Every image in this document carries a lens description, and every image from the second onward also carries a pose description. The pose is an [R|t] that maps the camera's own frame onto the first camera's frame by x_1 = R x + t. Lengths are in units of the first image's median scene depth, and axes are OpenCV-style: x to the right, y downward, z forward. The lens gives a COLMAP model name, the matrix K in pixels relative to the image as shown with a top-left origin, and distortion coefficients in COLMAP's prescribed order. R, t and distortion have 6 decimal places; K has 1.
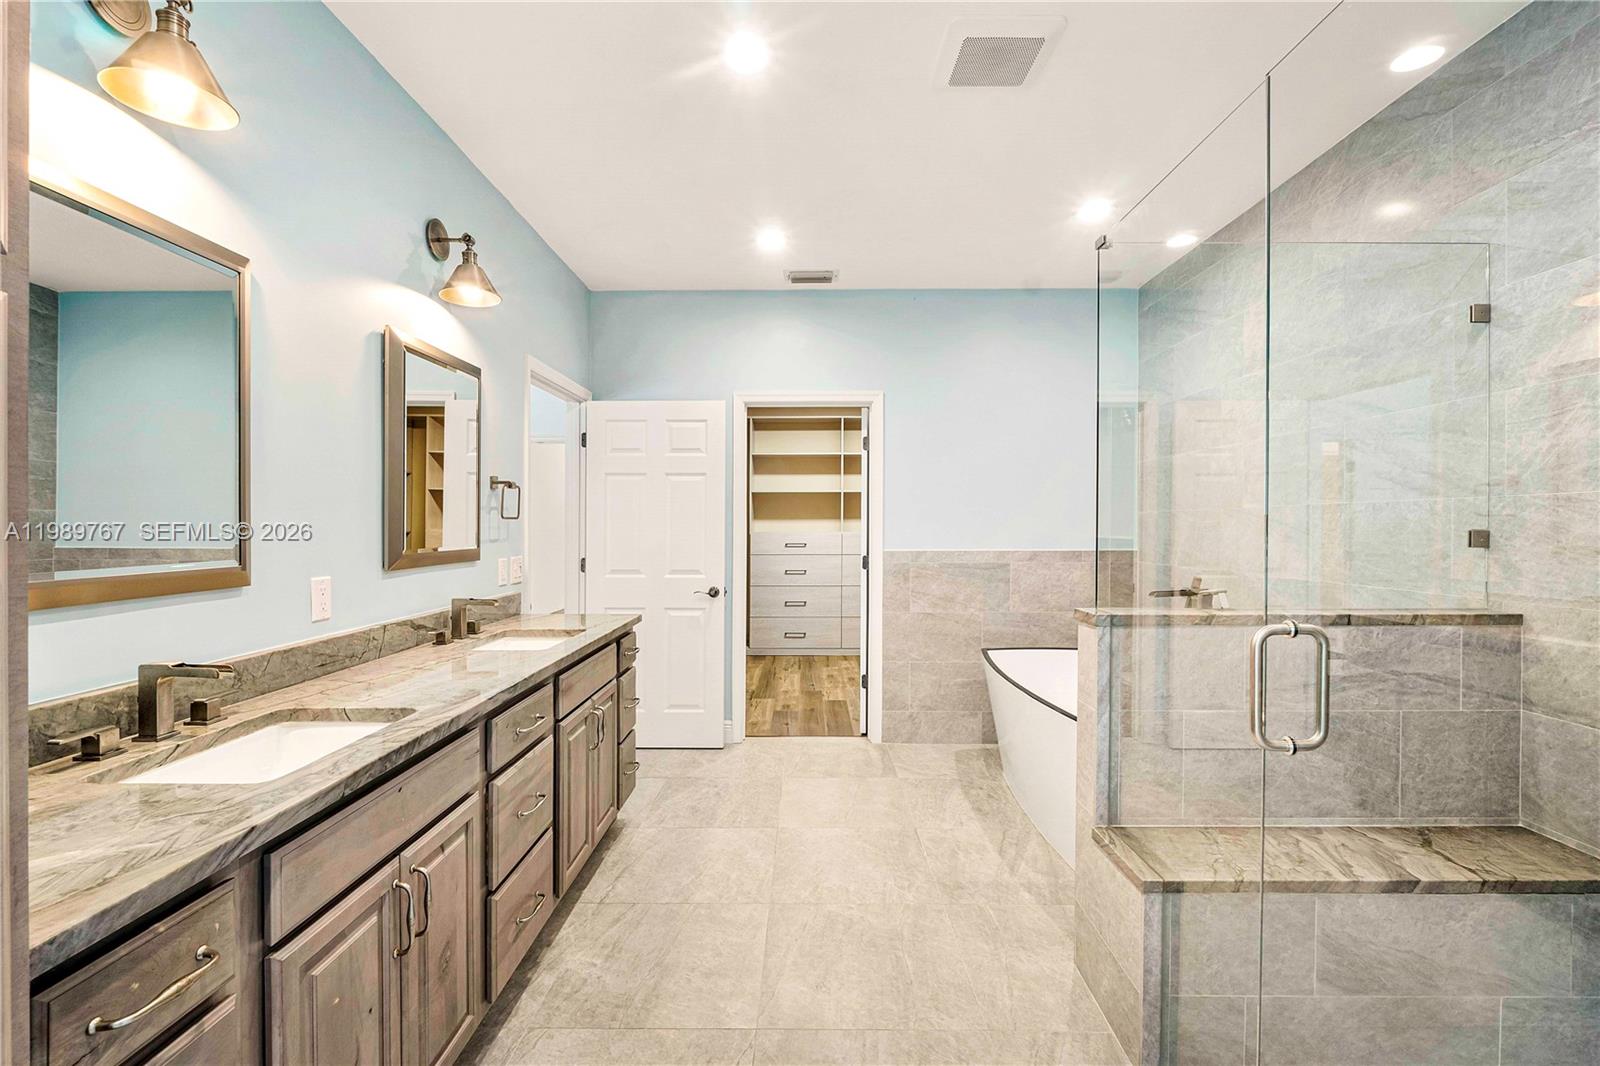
lens RADIAL K [[702.1, 0, 816.2], [0, 702.1, 530.2], [0, 0, 1]] dist [-0.000052, -0.000042]
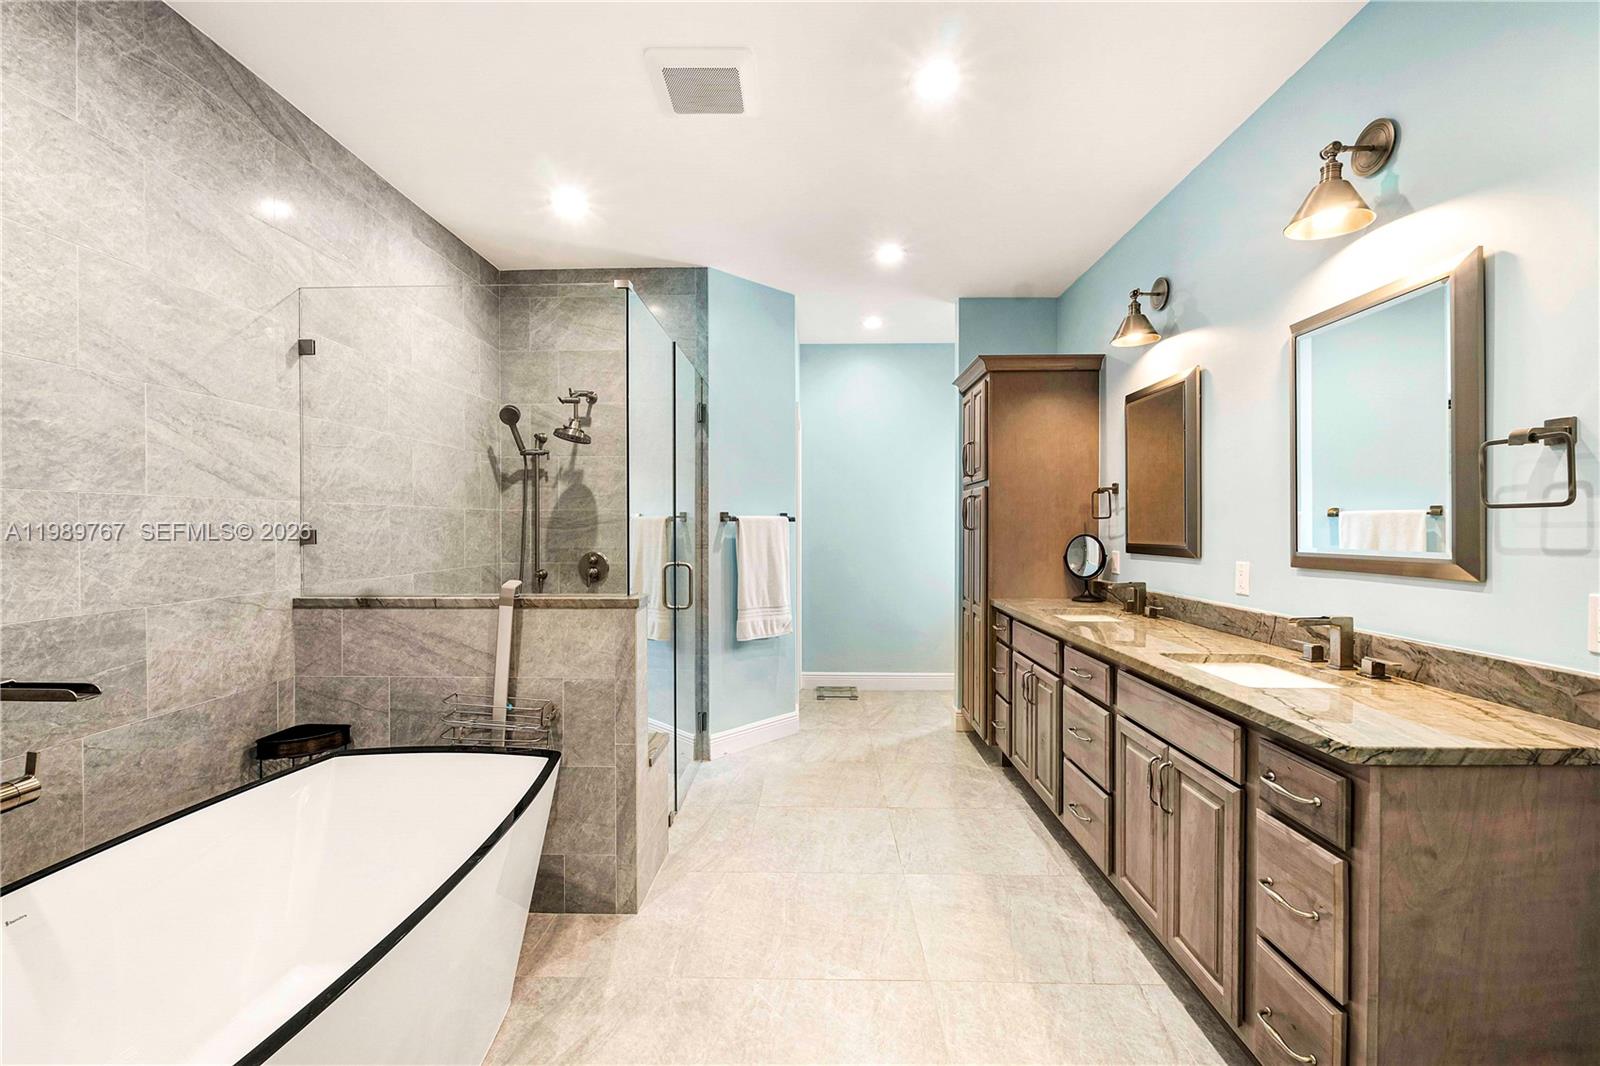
lens RADIAL K [[669.7, 0, 801.1], [0, 669.7, 535.9], [0, 0, 1]] dist [-0.002089, -0.000539]
pose [[-0.999181, 0.002134, 0.040417, 0.066420], [0.003085, 0.999720, 0.023469, -0.013674], [-0.040356, 0.023574, -0.998907, 2.117480]]
